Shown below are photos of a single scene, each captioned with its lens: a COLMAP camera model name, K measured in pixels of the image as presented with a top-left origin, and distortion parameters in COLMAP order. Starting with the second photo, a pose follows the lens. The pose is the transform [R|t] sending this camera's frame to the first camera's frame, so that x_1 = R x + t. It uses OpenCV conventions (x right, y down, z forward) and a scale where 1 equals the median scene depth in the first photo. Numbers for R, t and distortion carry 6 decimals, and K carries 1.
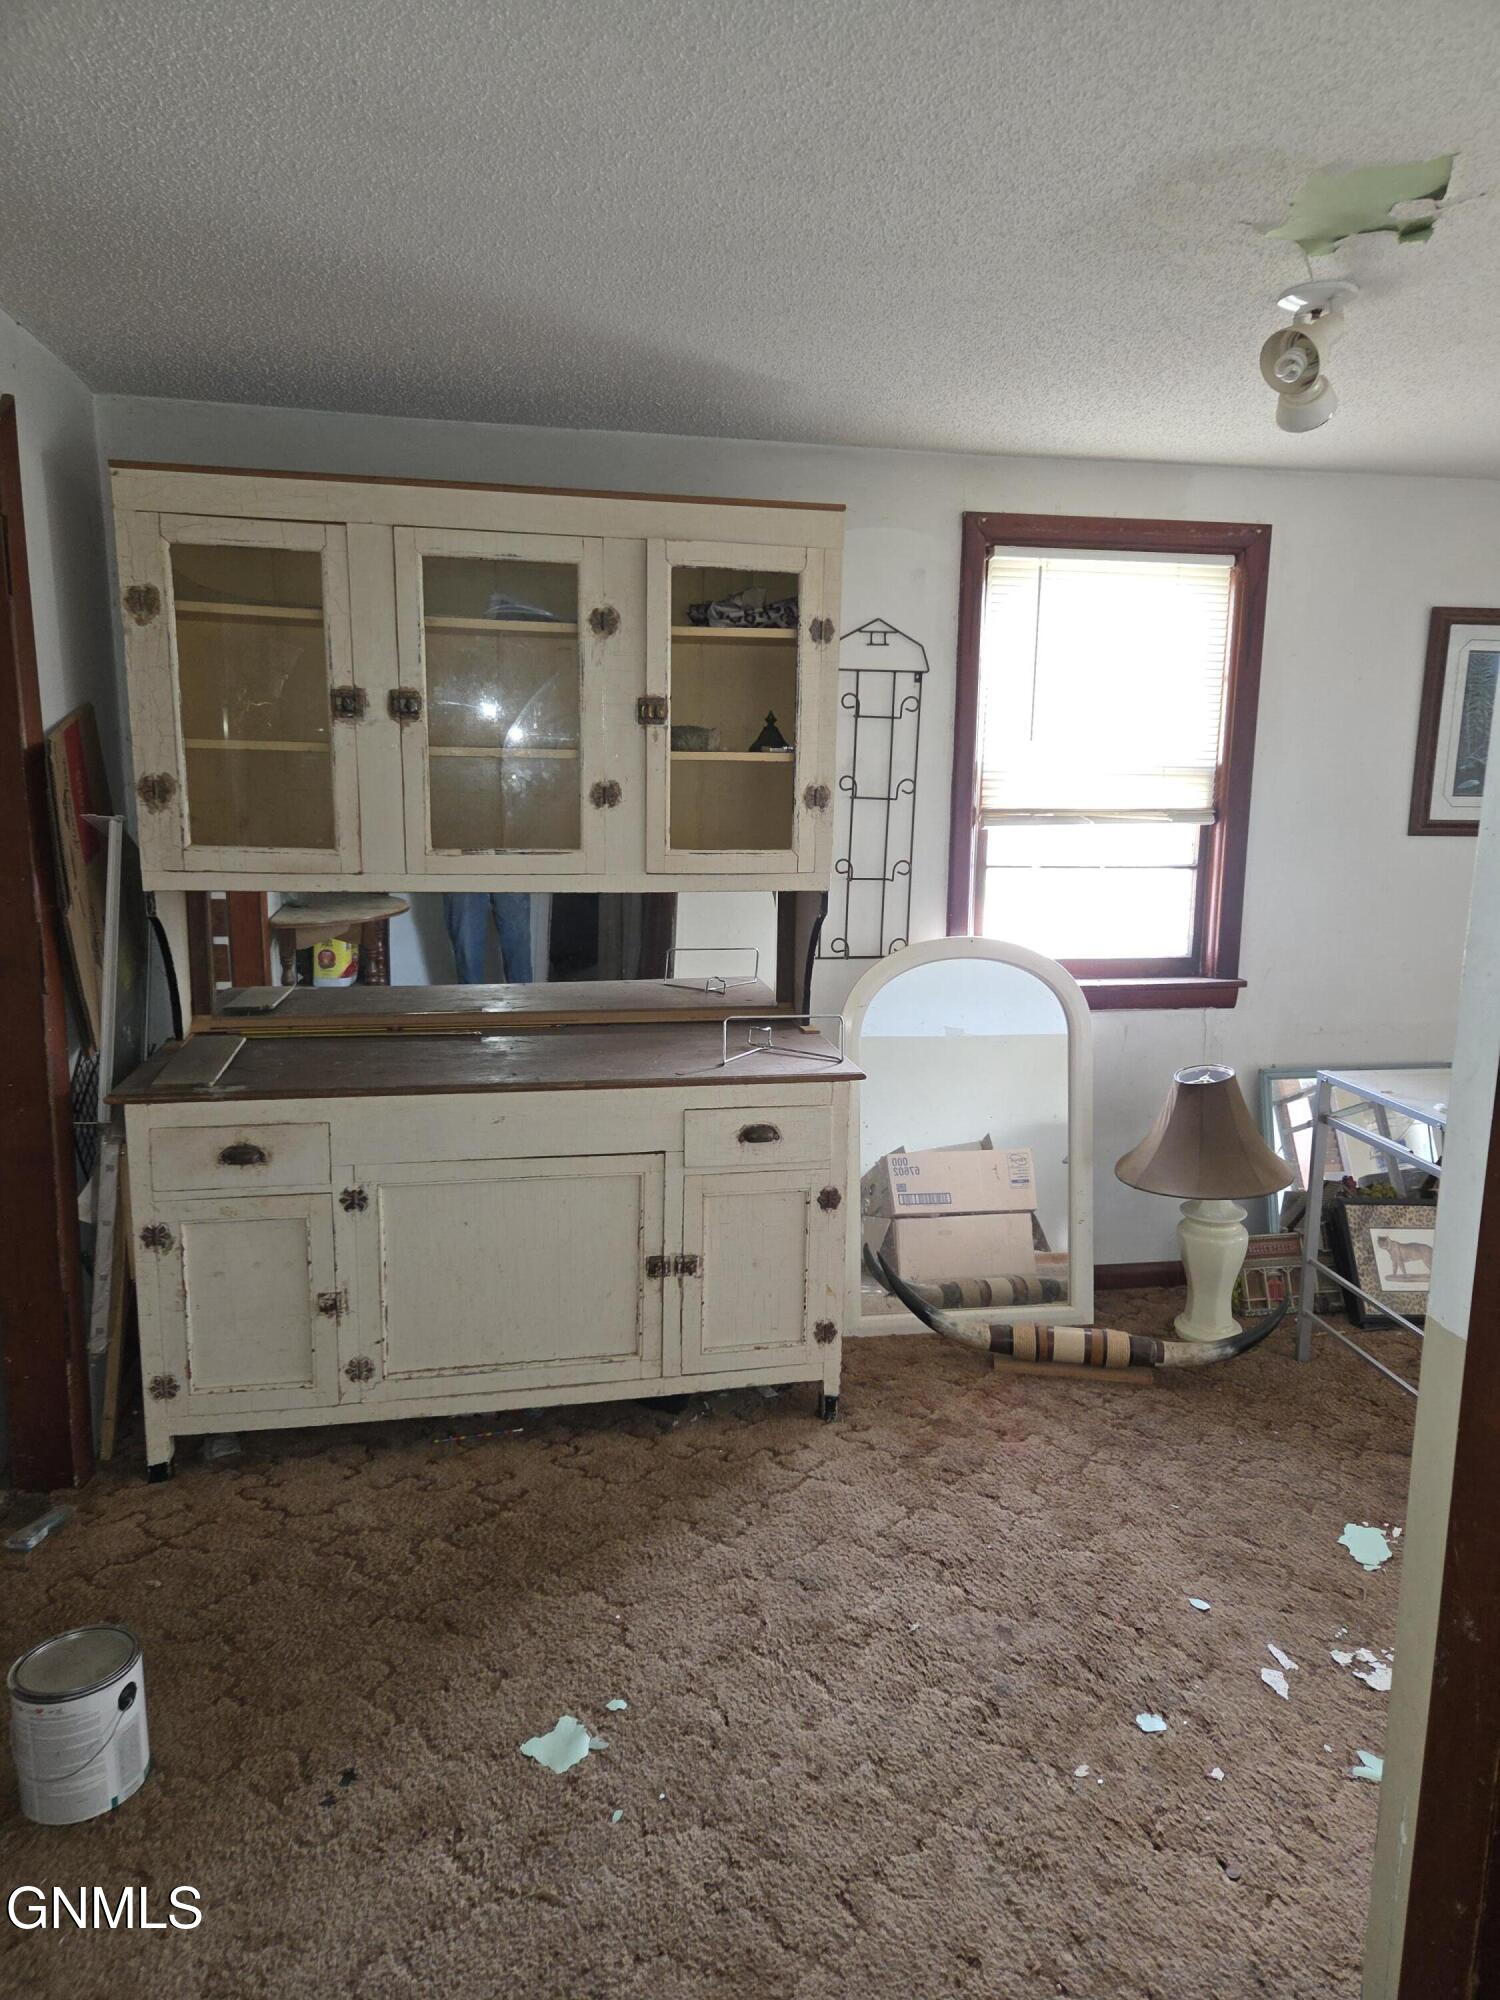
lens RADIAL K [[1318.5, 0, 761.7], [0, 1318.5, 999.8], [0, 0, 1]] dist [0.071514, -0.055787]
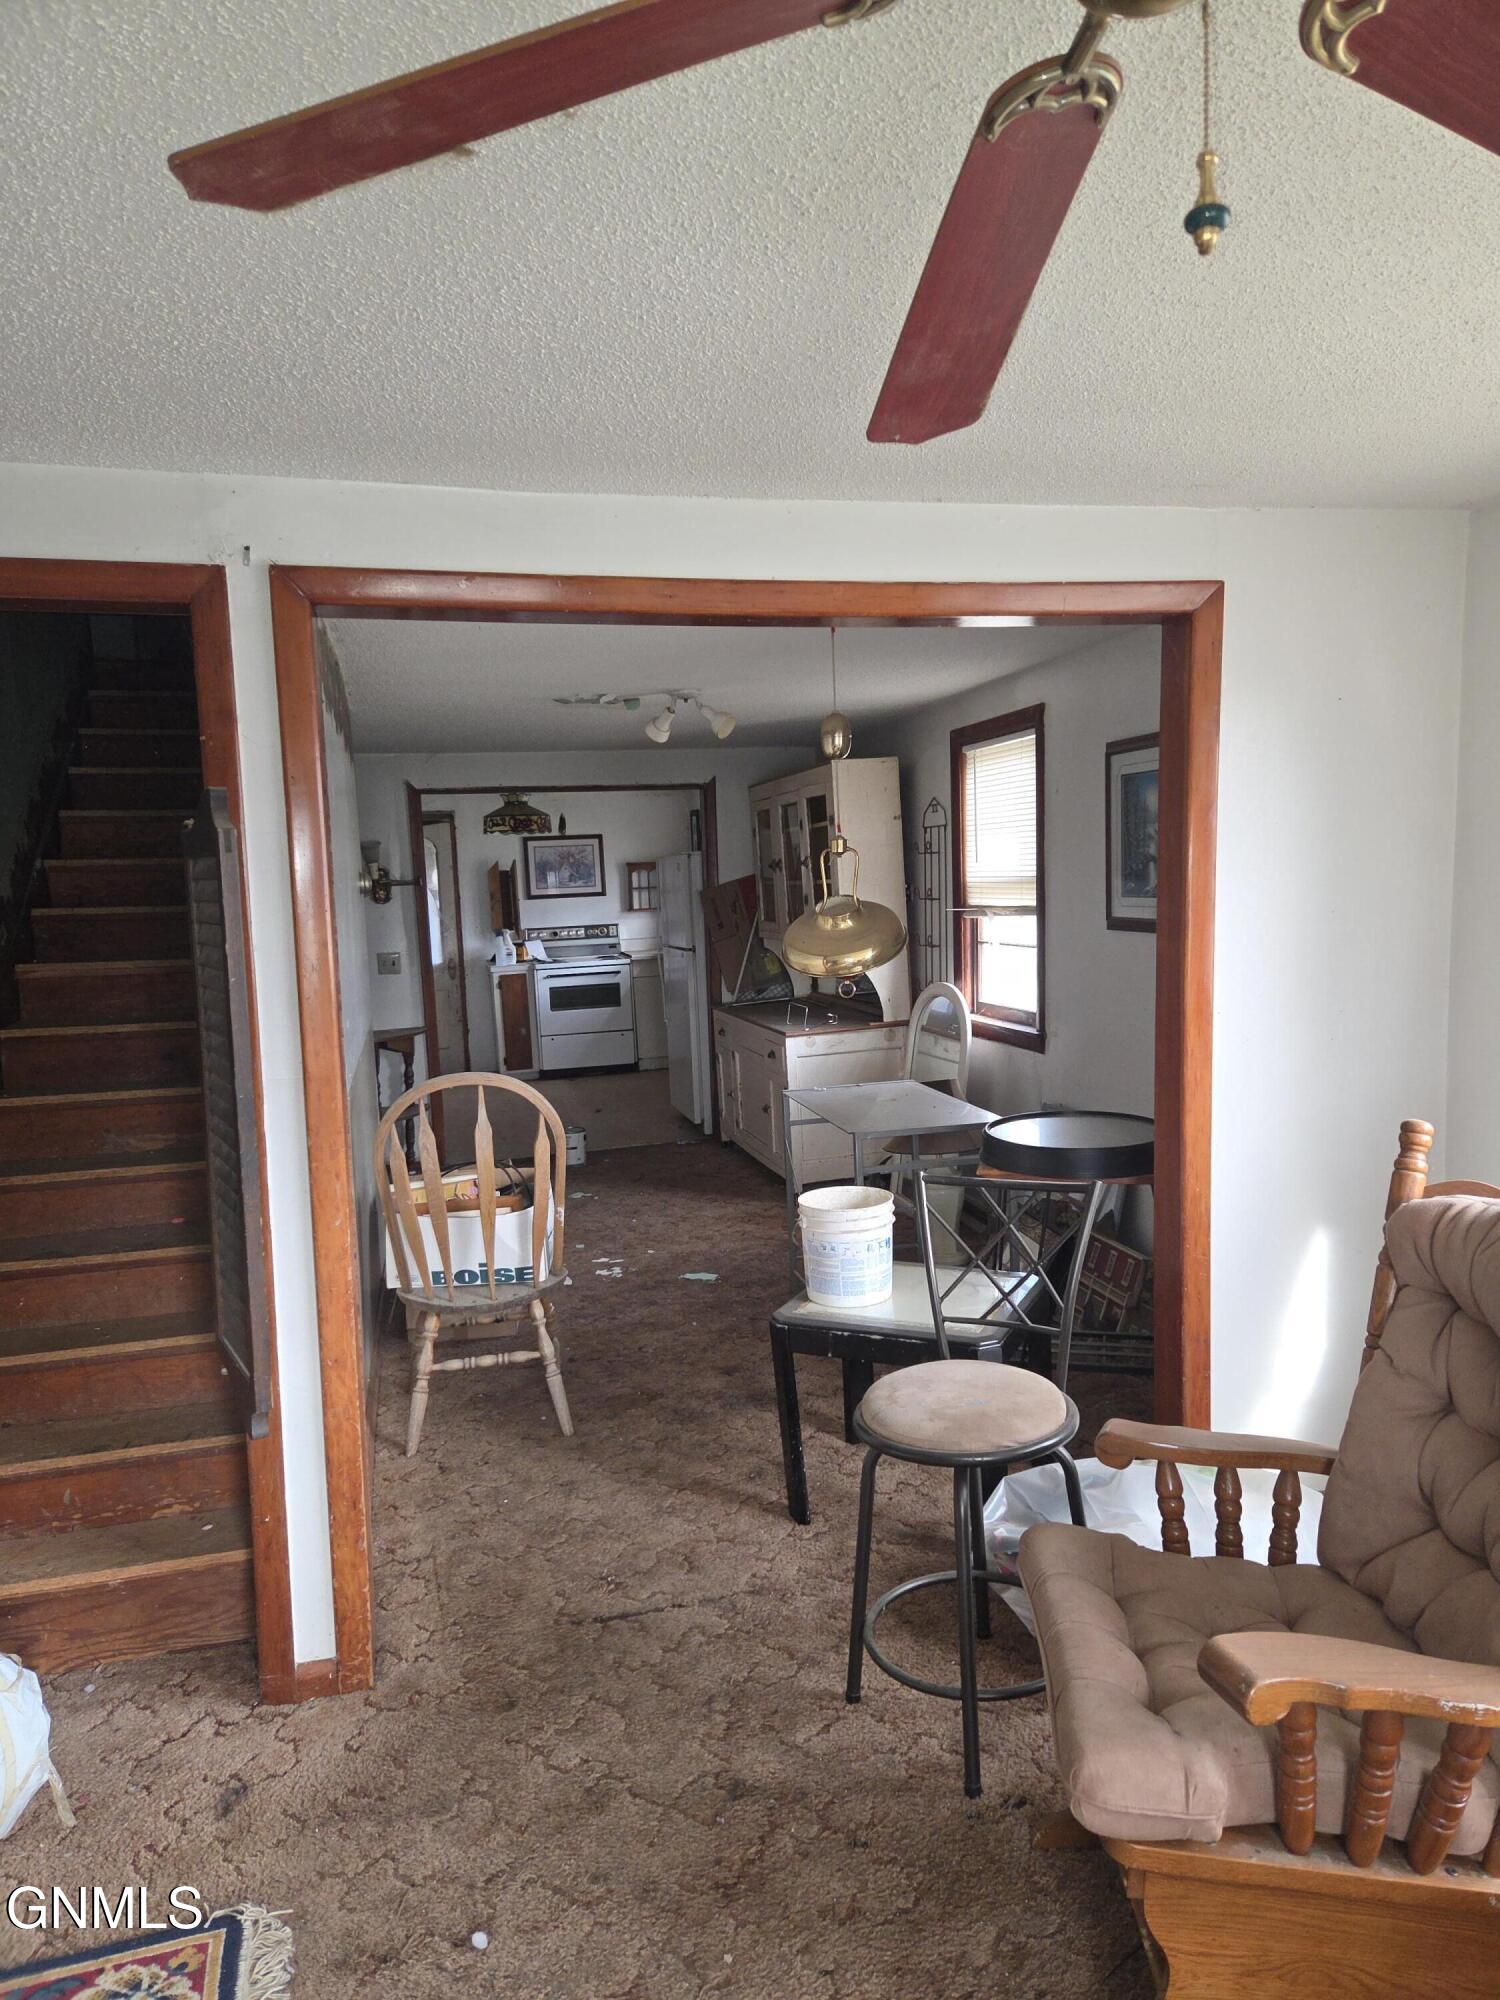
lens RADIAL K [[1318.5, 0, 761.7], [0, 1318.5, 999.8], [0, 0, 1]] dist [0.071514, -0.055787]
pose [[0.067676, 0.072299, -0.995084, 2.168566], [-0.140580, 0.988112, 0.062232, -0.121407], [0.987754, 0.135677, 0.077035, 0.809924]]
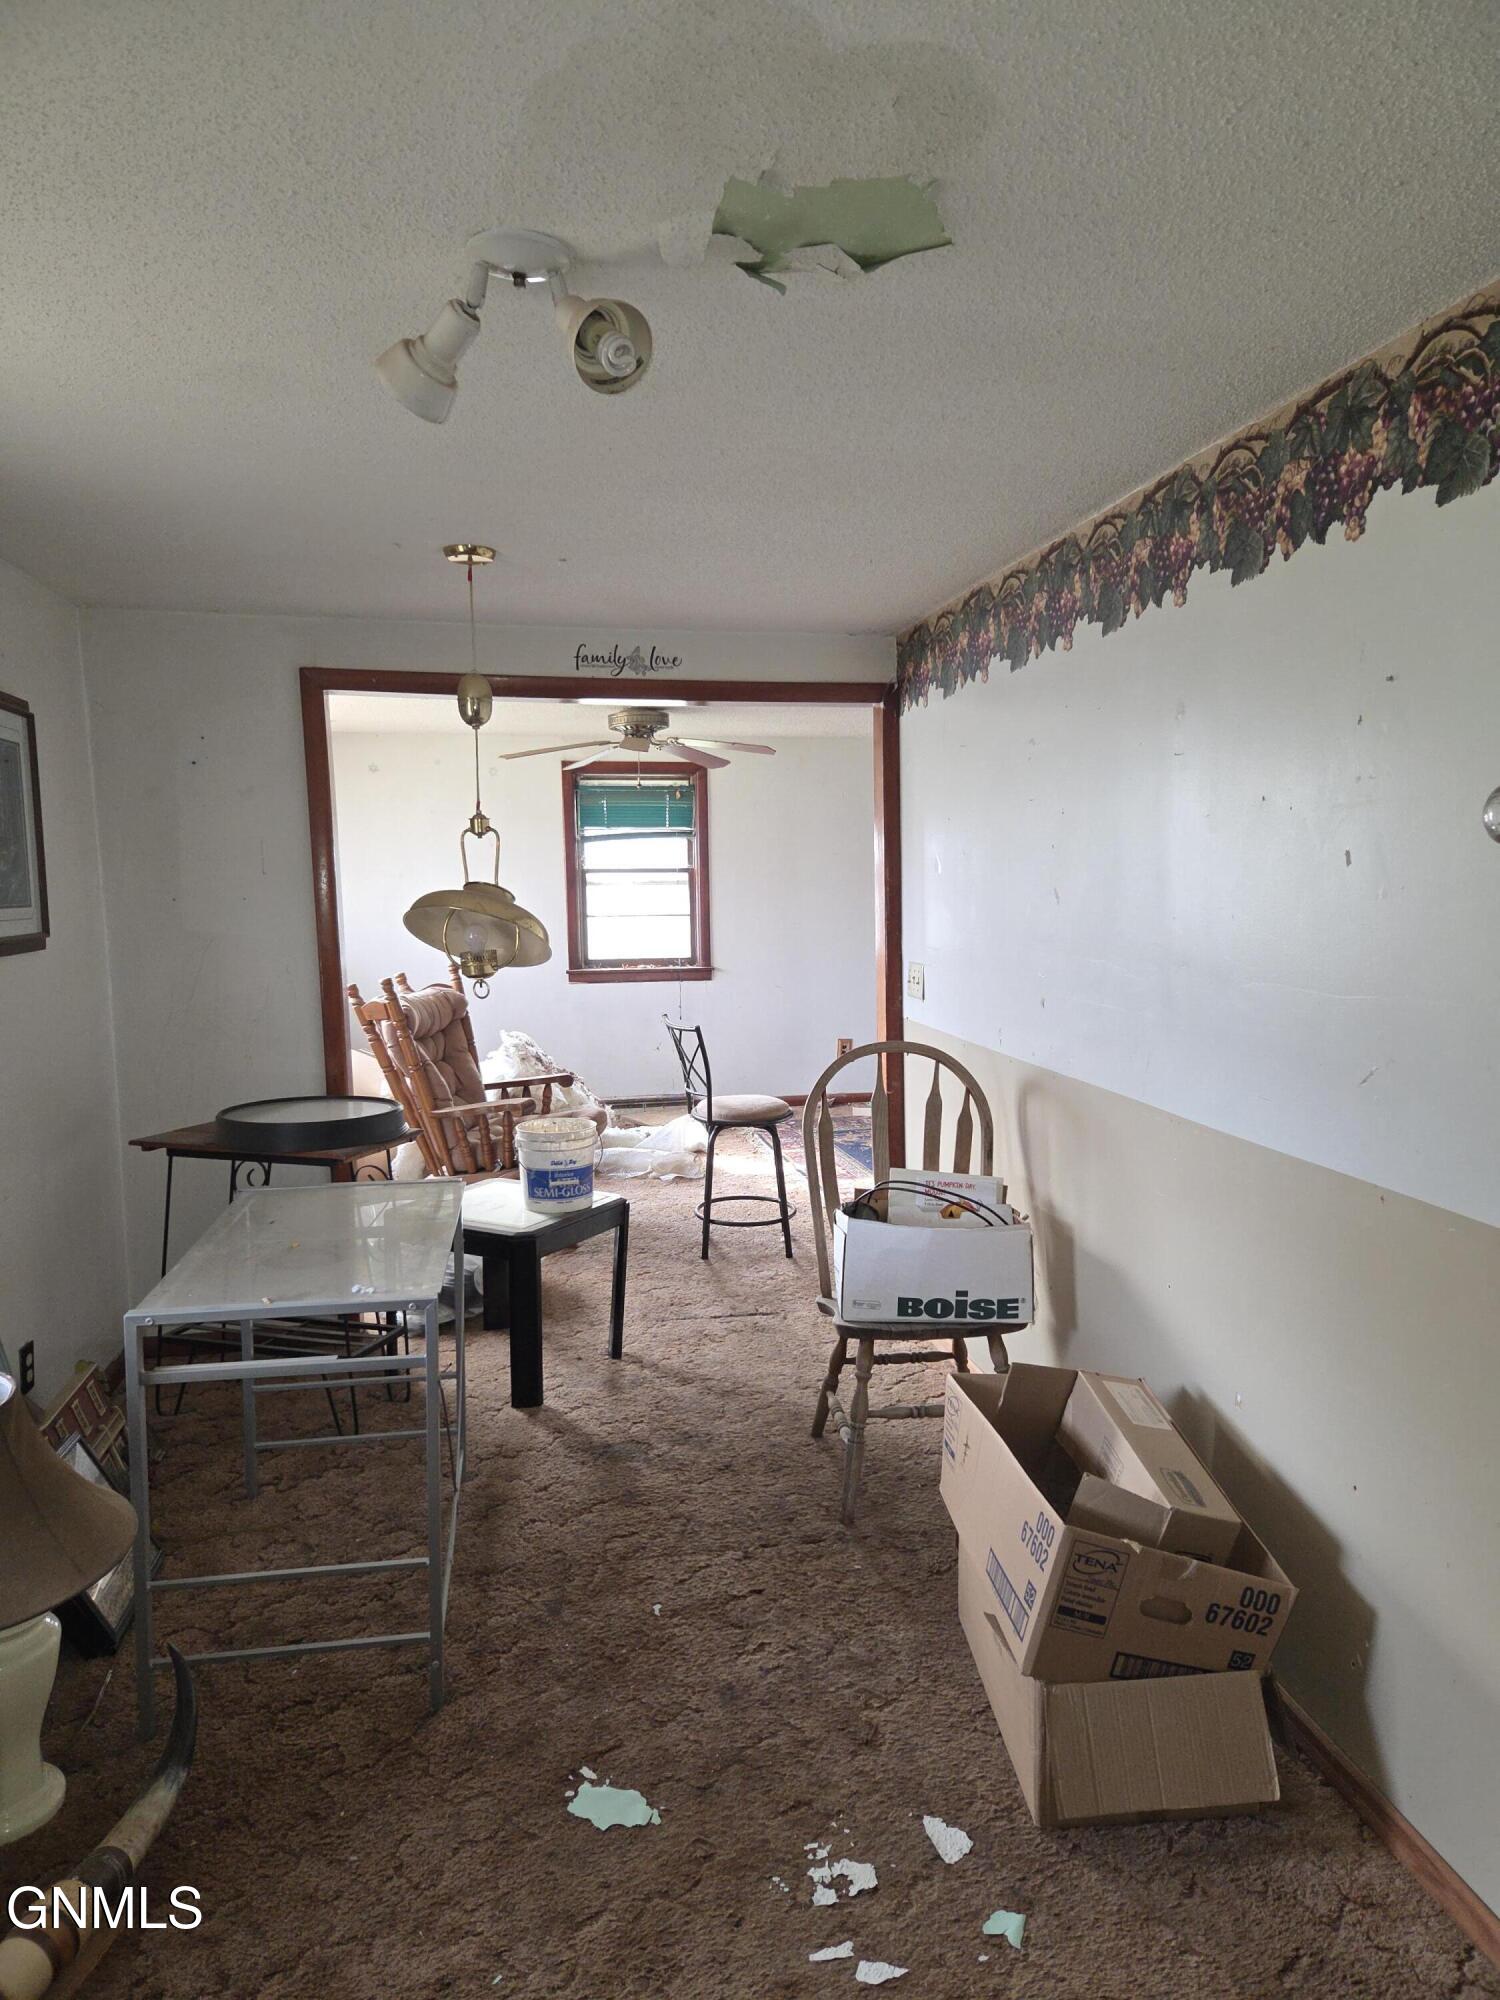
lens RADIAL K [[1318.5, 0, 761.7], [0, 1318.5, 999.8], [0, 0, 1]] dist [0.071514, -0.055787]
pose [[0.010983, -0.112269, 0.993617, -0.293302], [0.192342, 0.975358, 0.108080, -0.141193], [-0.981266, 0.189927, 0.032307, 0.724519]]
